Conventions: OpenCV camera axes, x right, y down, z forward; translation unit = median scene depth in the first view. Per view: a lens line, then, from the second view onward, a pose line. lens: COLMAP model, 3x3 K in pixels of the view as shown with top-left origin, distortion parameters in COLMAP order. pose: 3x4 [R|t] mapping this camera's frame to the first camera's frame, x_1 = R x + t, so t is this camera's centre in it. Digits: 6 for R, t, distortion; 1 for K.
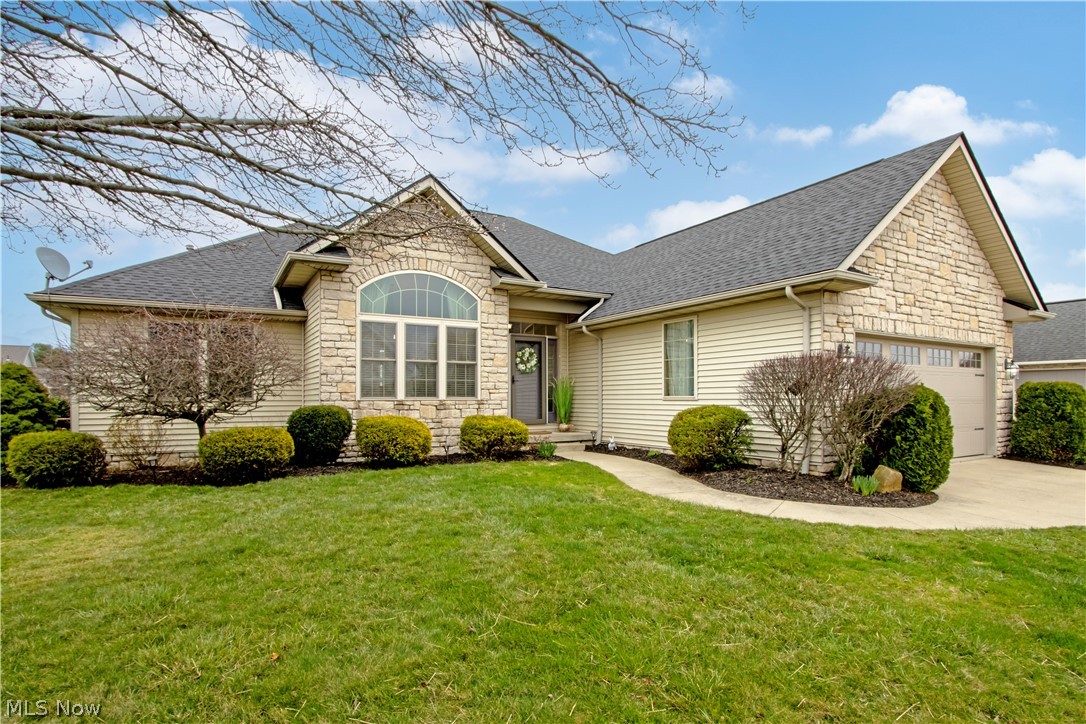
lens RADIAL K [[504.9, 0, 544.5], [0, 504.9, 339.1], [0, 0, 1]] dist [-0.013427, 0.001187]
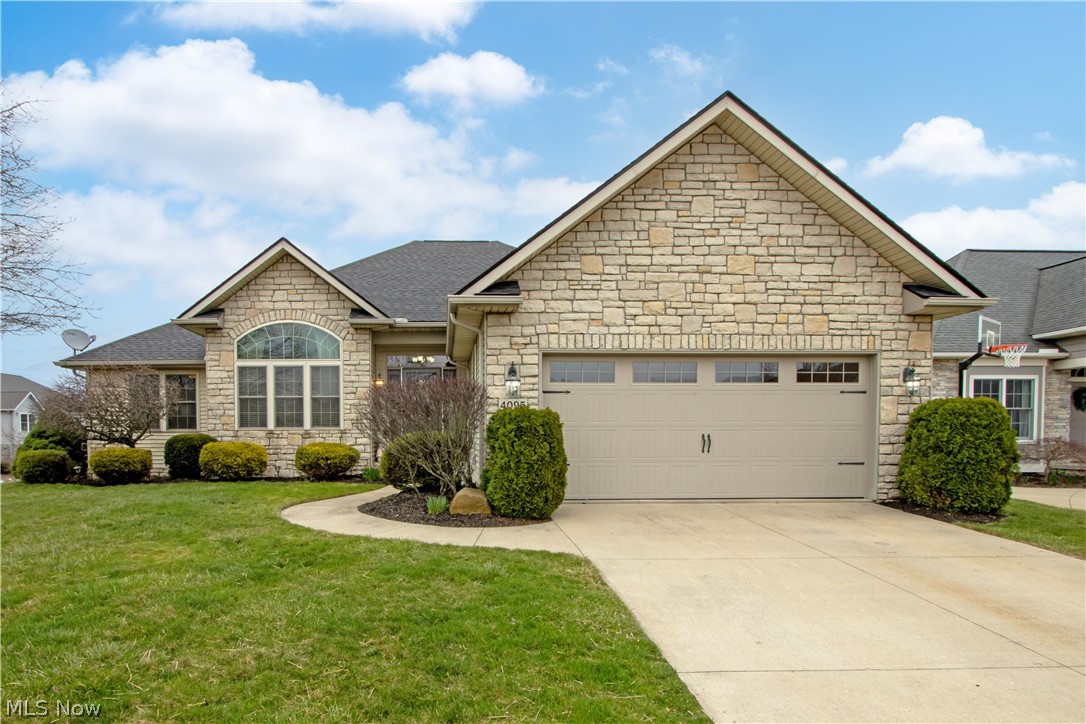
lens RADIAL K [[603.7, 0, 543.0], [0, 603.7, 362.0], [0, 0, 1]] dist [-0.019883, 0.000332]
pose [[0.899393, -0.056545, -0.433468, 0.915341], [0.054992, 0.998356, -0.016132, 0.017942], [0.433668, -0.009329, 0.901025, -0.008819]]
